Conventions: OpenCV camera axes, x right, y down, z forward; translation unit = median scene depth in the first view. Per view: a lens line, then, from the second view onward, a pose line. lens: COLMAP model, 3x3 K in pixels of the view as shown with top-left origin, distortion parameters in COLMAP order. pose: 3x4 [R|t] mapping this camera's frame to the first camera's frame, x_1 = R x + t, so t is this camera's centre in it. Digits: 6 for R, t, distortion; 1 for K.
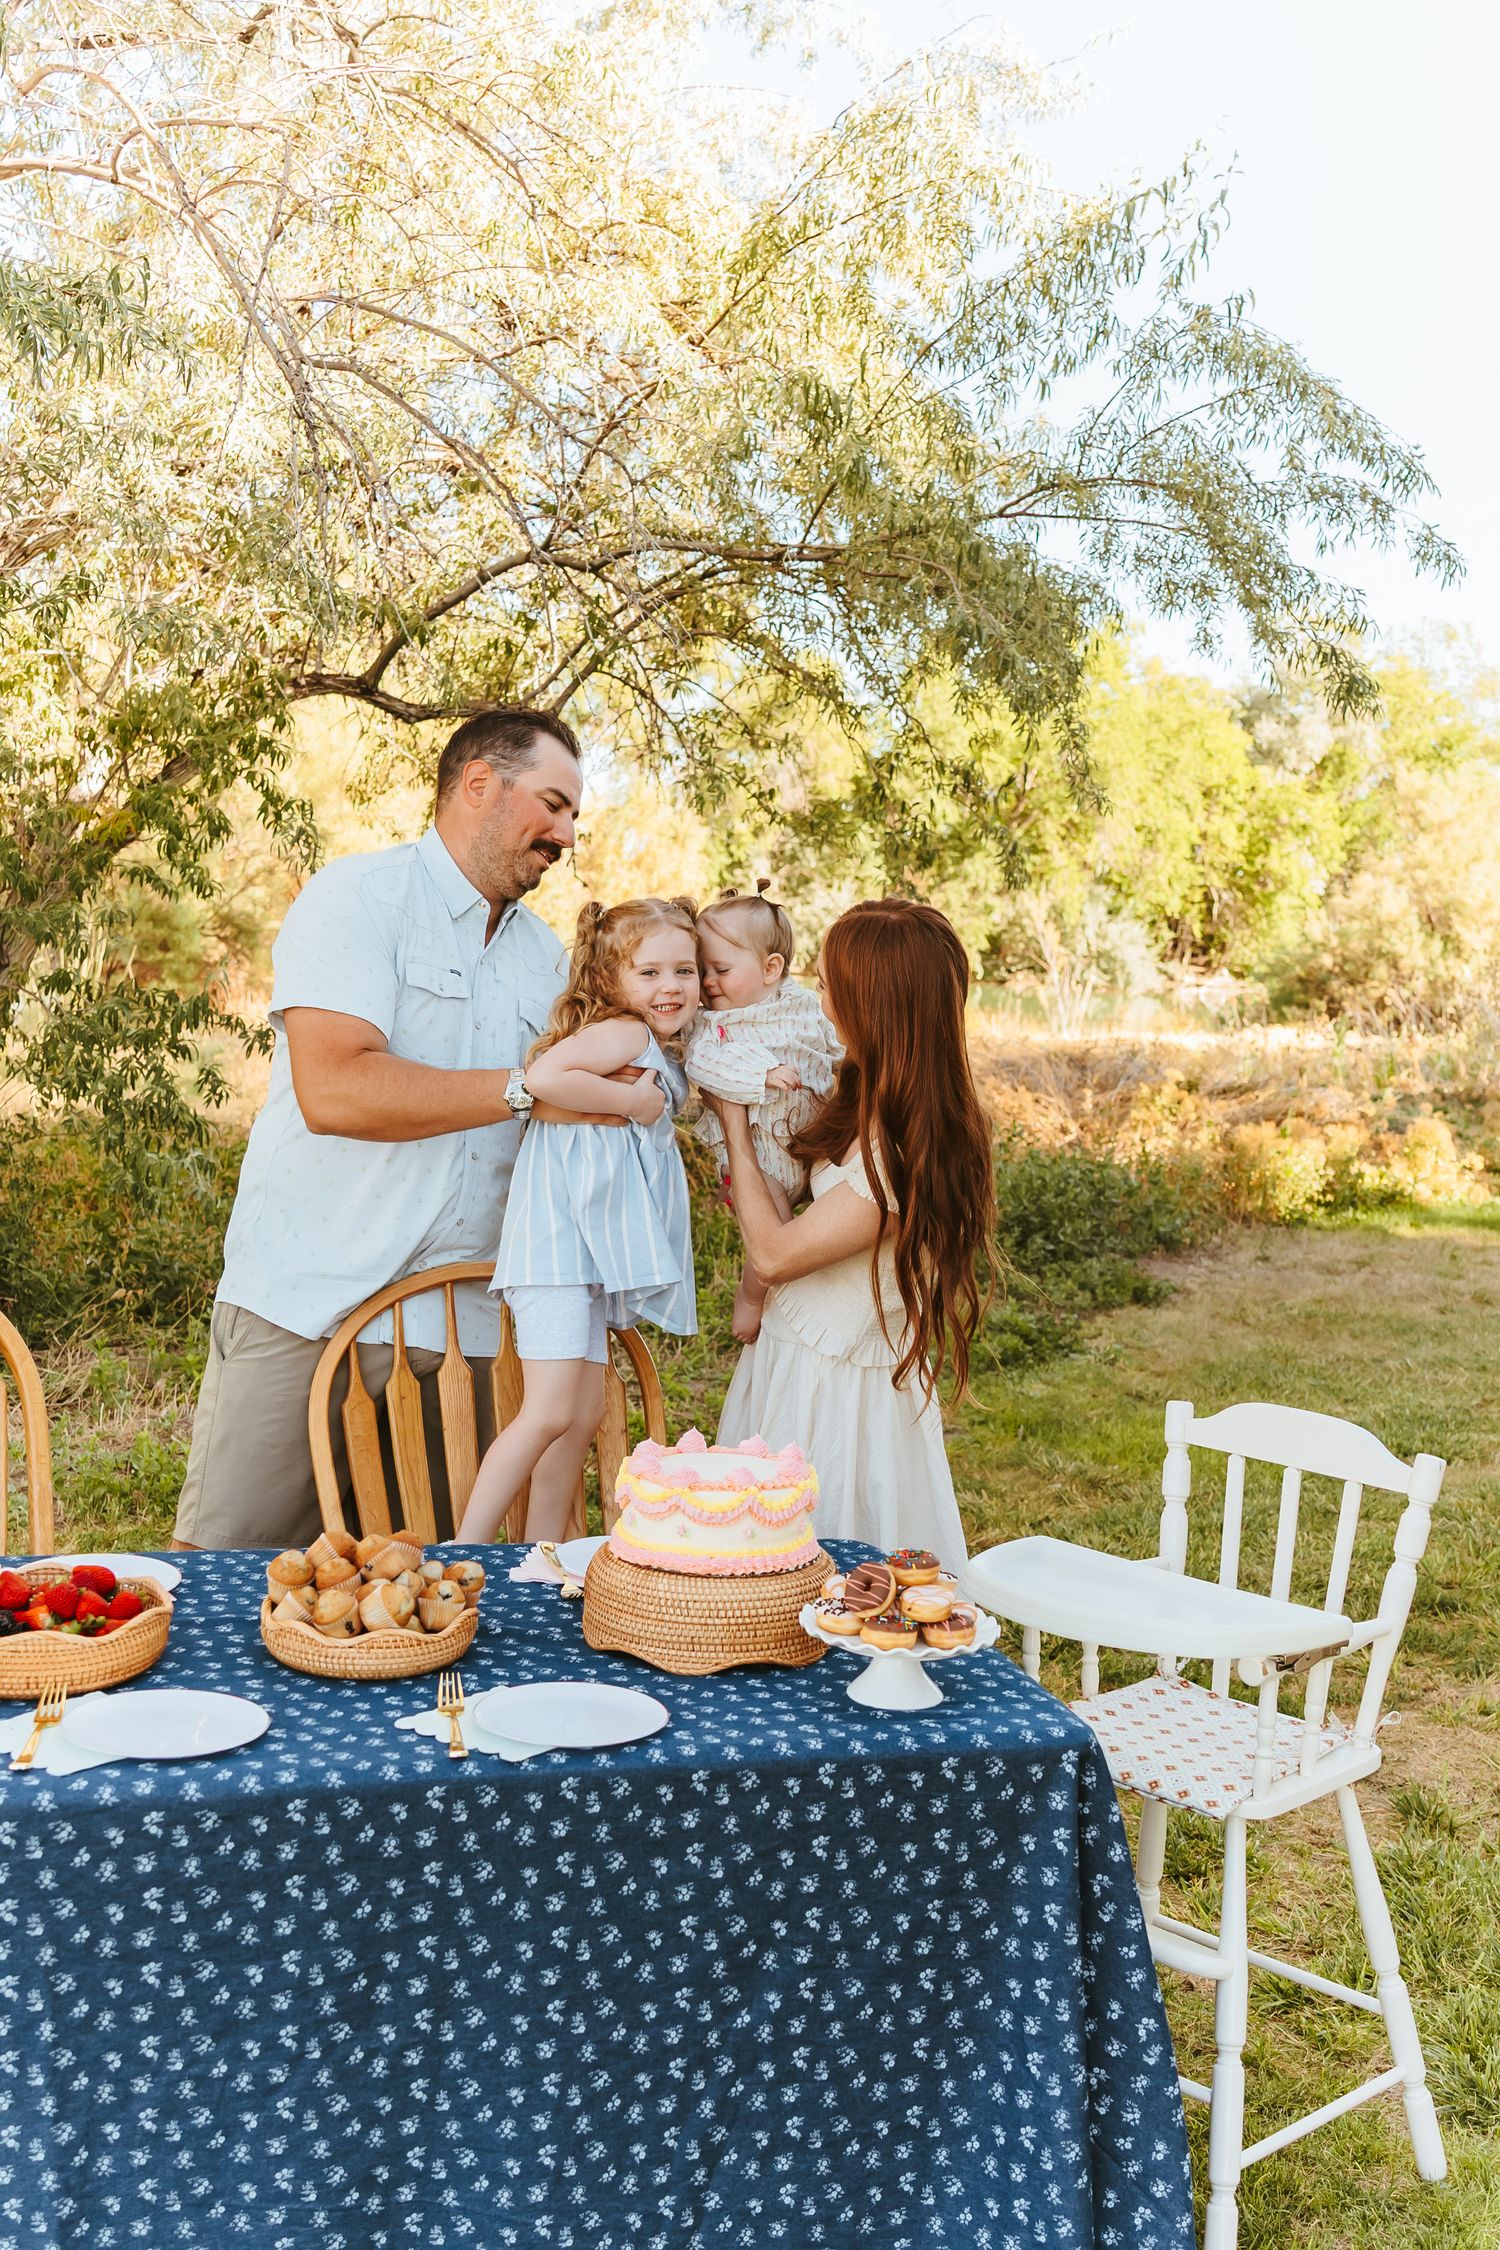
lens RADIAL K [[2400.5, 0, 748.7], [0, 2400.5, 1159.0], [0, 0, 1]] dist [0.008017, -0.305732]
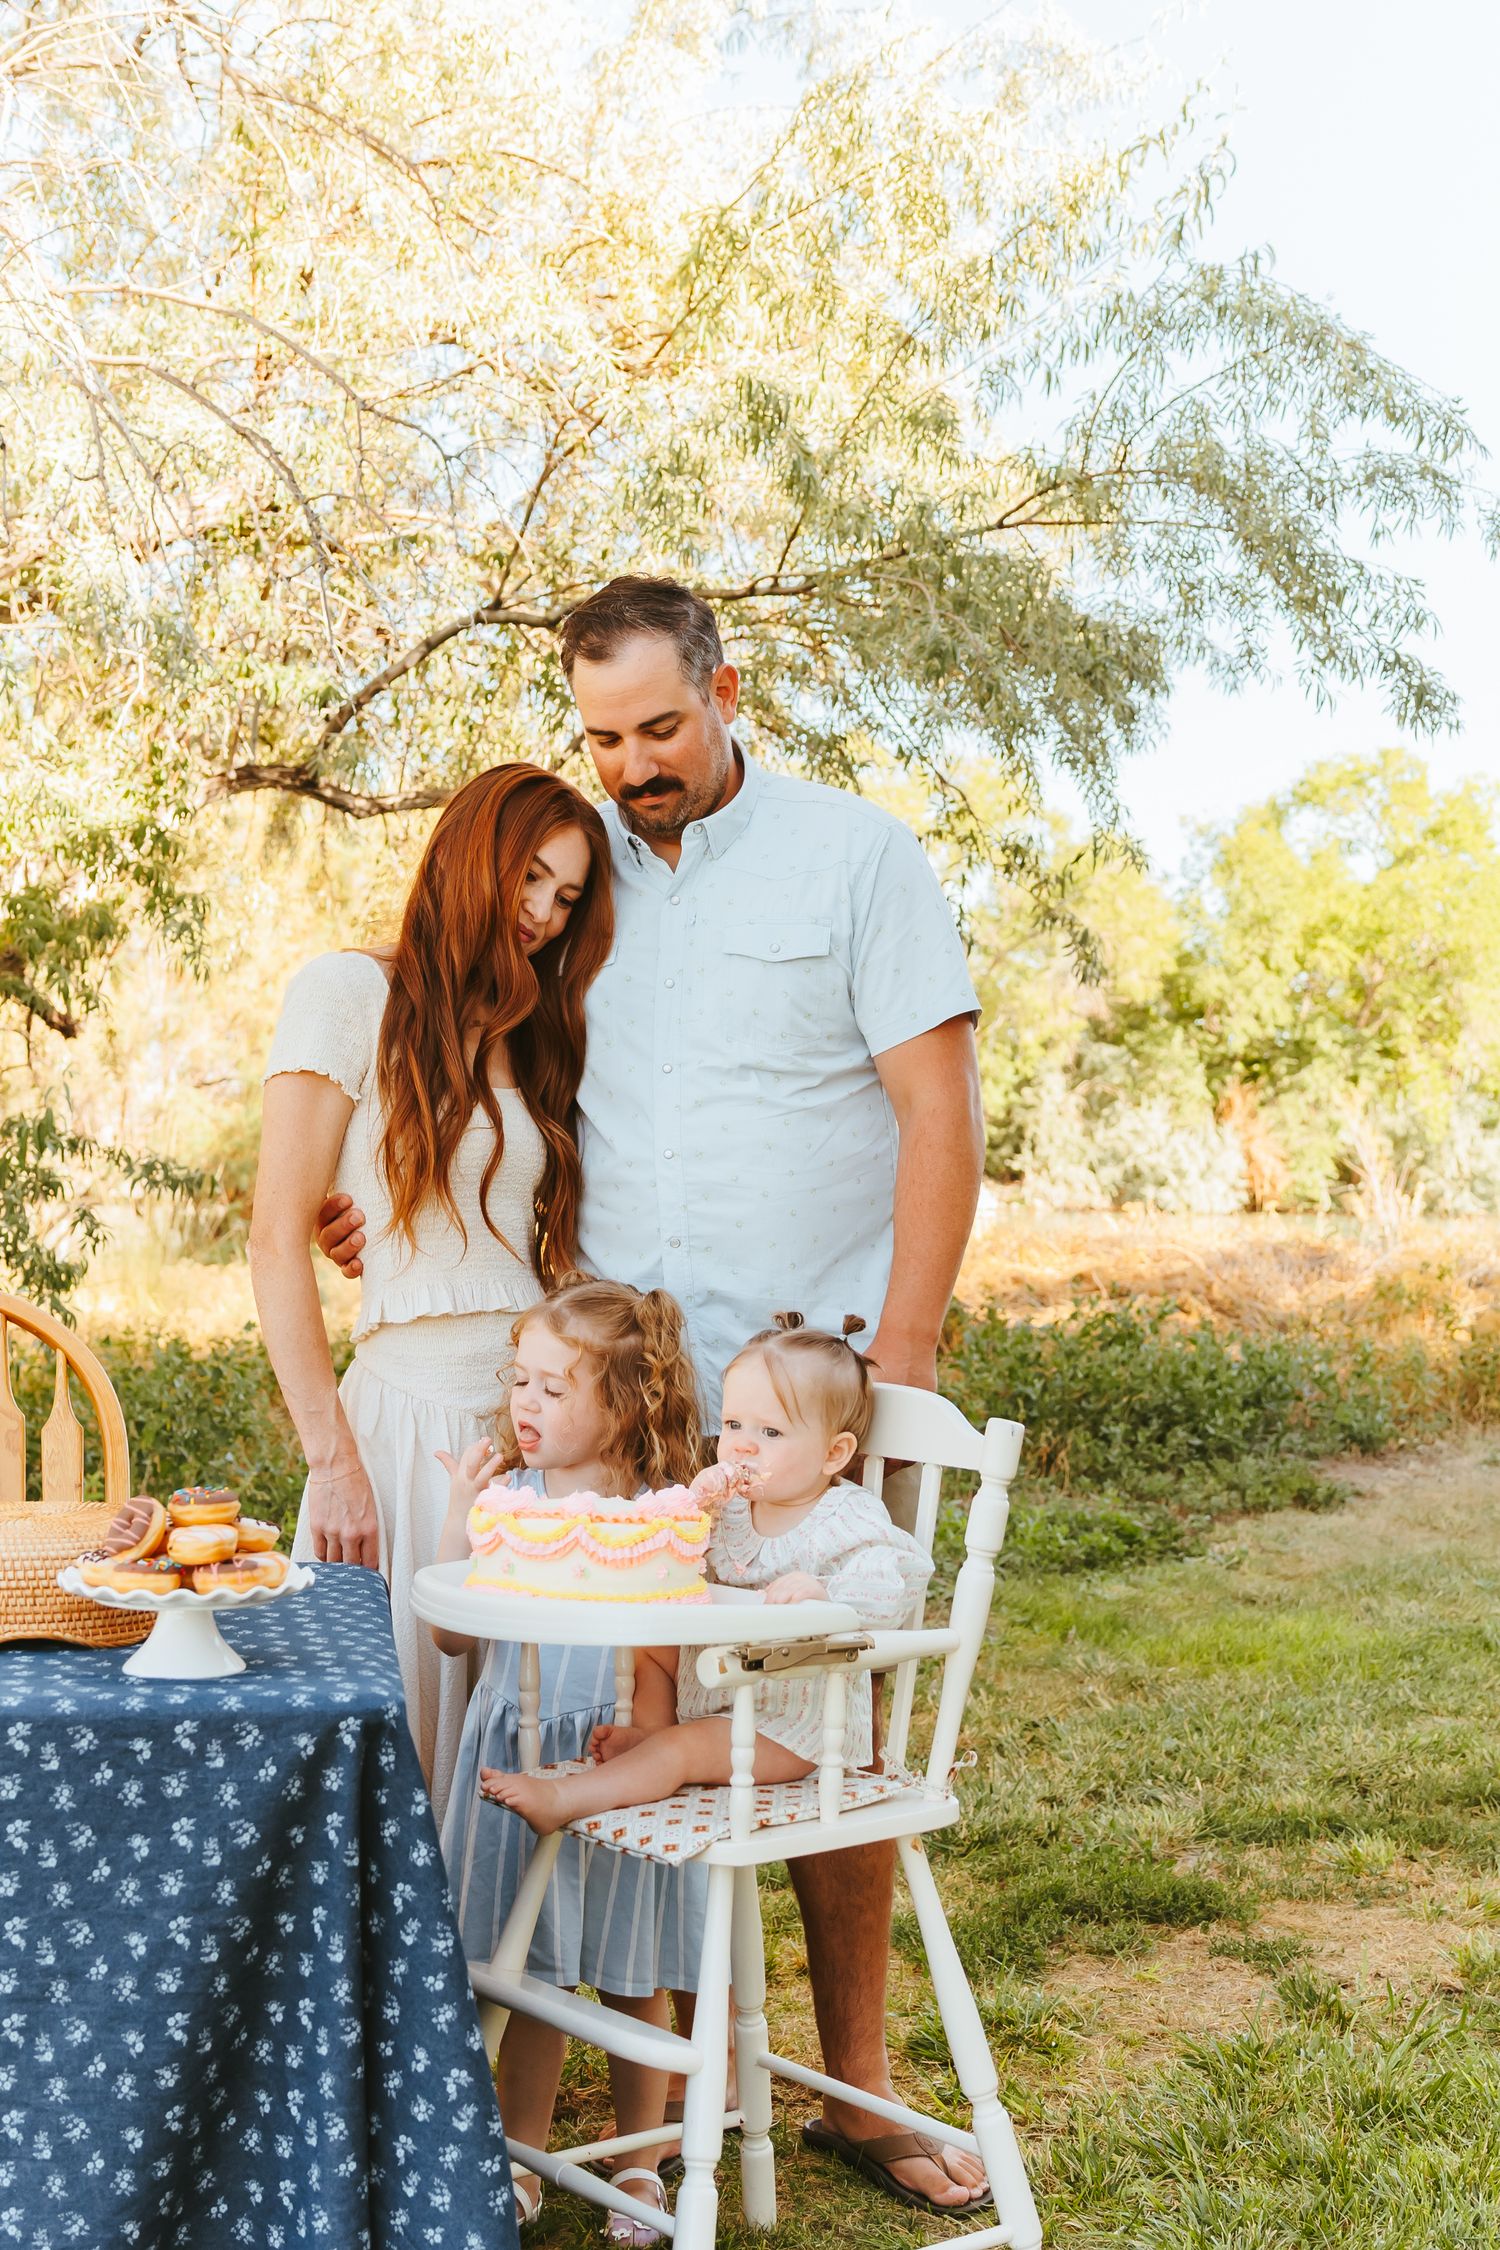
lens RADIAL K [[2872.5, 0, 710.9], [0, 2872.5, 1127.0], [0, 0, 1]] dist [-0.122926, -0.046834]
pose [[0.990986, -0.034265, -0.129510, 0.128082], [0.019150, 0.993041, -0.116202, 0.055856], [0.132591, 0.112674, 0.984746, 0.024735]]
